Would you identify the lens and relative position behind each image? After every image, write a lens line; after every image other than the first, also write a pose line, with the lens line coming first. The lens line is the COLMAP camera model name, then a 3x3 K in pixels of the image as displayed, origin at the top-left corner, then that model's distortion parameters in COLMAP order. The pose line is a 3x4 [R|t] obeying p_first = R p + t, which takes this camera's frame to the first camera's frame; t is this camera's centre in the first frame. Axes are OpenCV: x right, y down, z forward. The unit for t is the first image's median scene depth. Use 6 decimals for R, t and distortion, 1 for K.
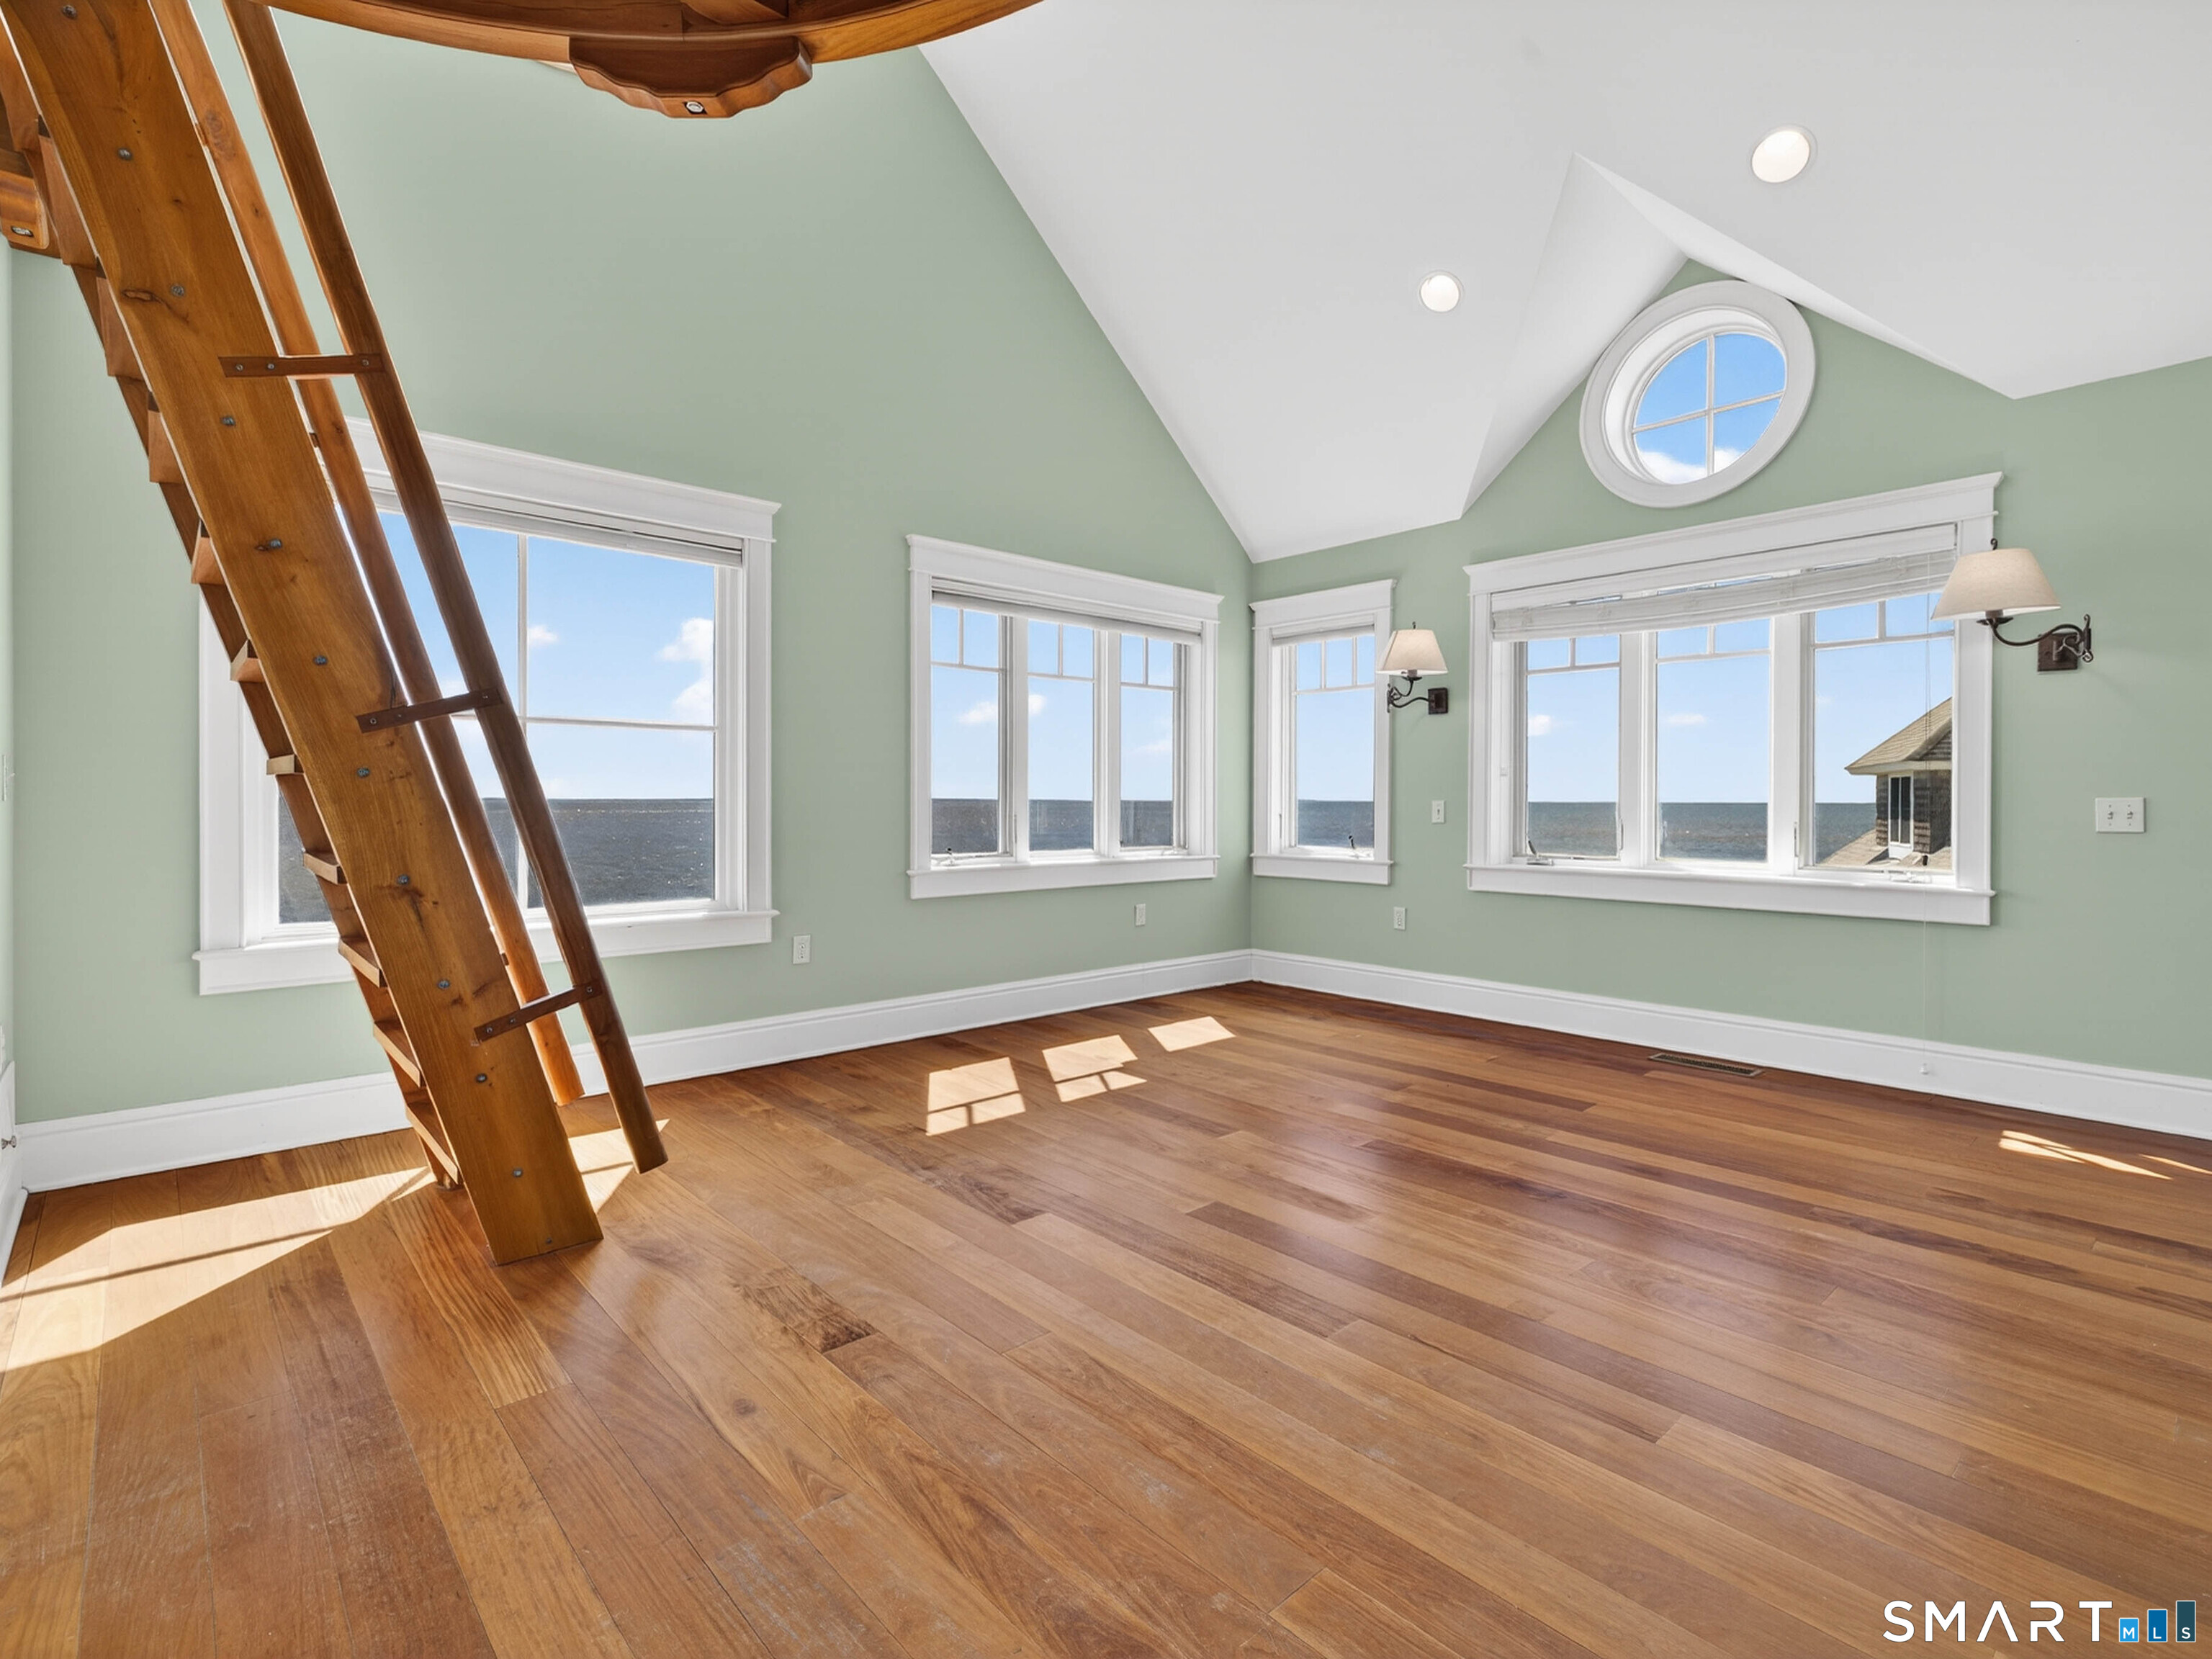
lens RADIAL K [[1048.0, 0, 1124.9], [0, 1048.0, 813.7], [0, 0, 1]] dist [0.011560, -0.003164]
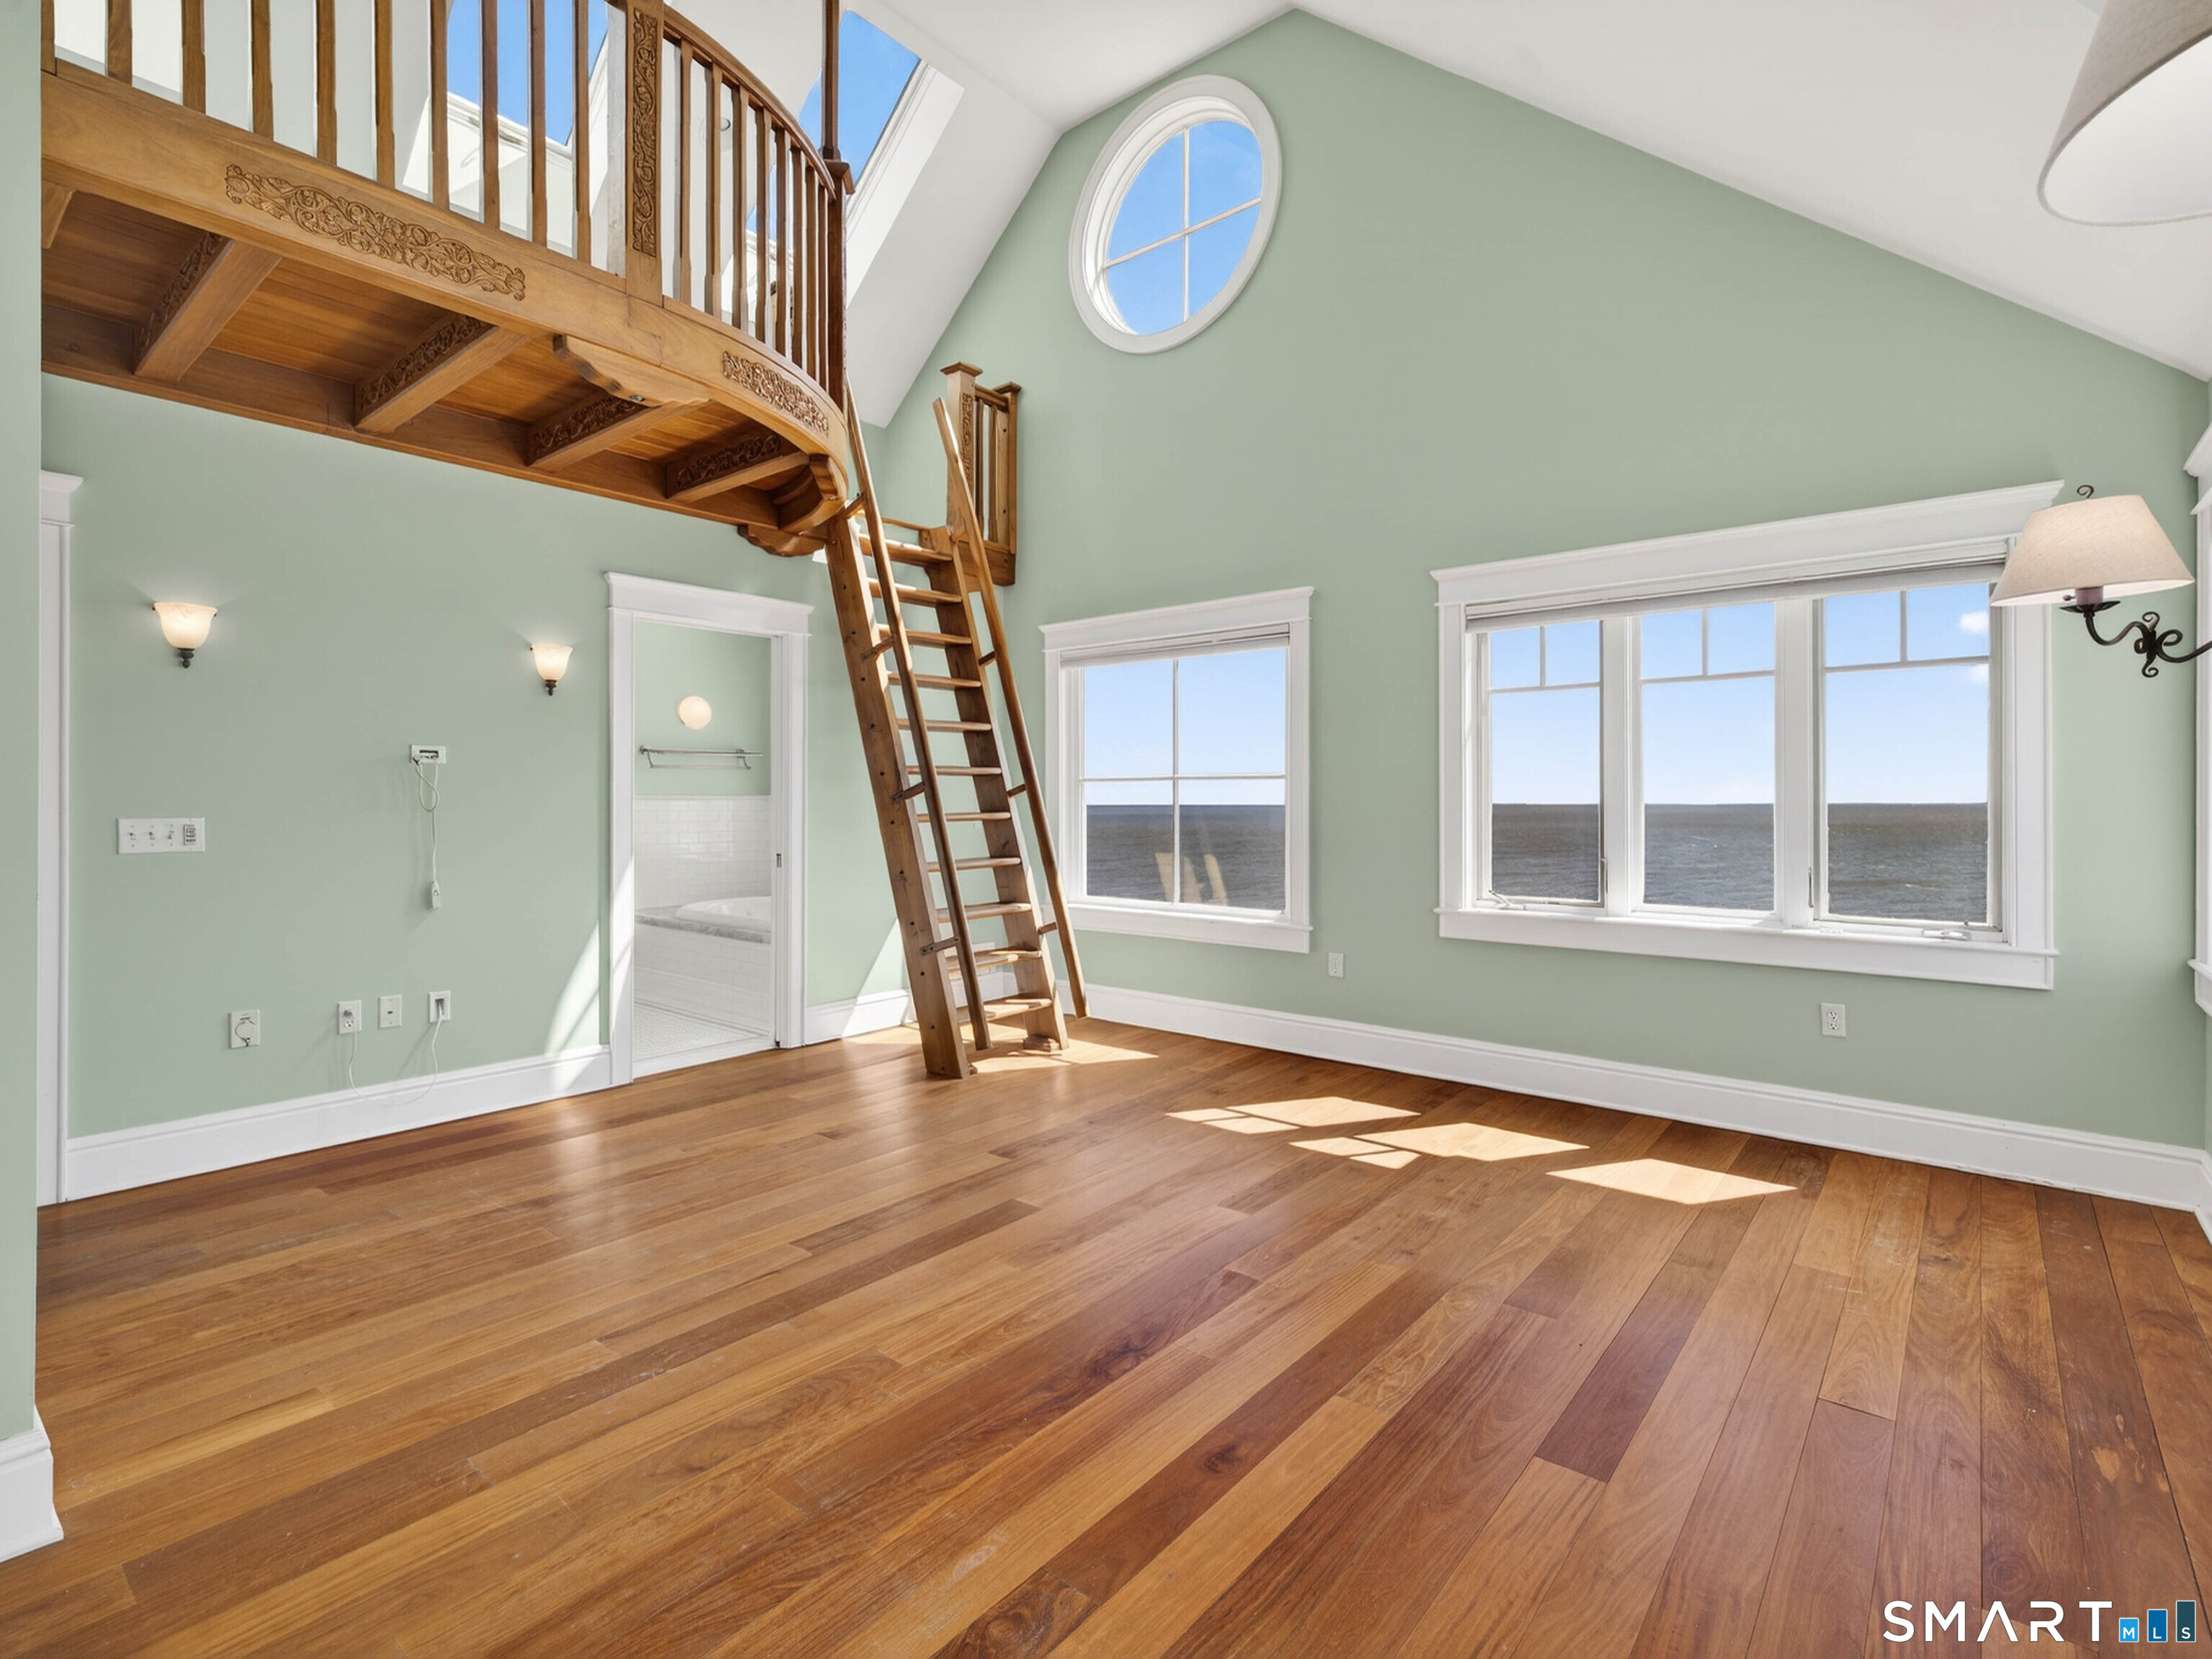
lens RADIAL K [[1048.0, 0, 1121.3], [0, 1048.0, 821.1], [0, 0, 1]] dist [0.011560, -0.003164]
pose [[0.145306, 0.015224, -0.989270, 0.827870], [-0.012838, 0.999826, 0.013501, -0.042767], [0.989303, 0.010738, 0.145476, 0.626566]]
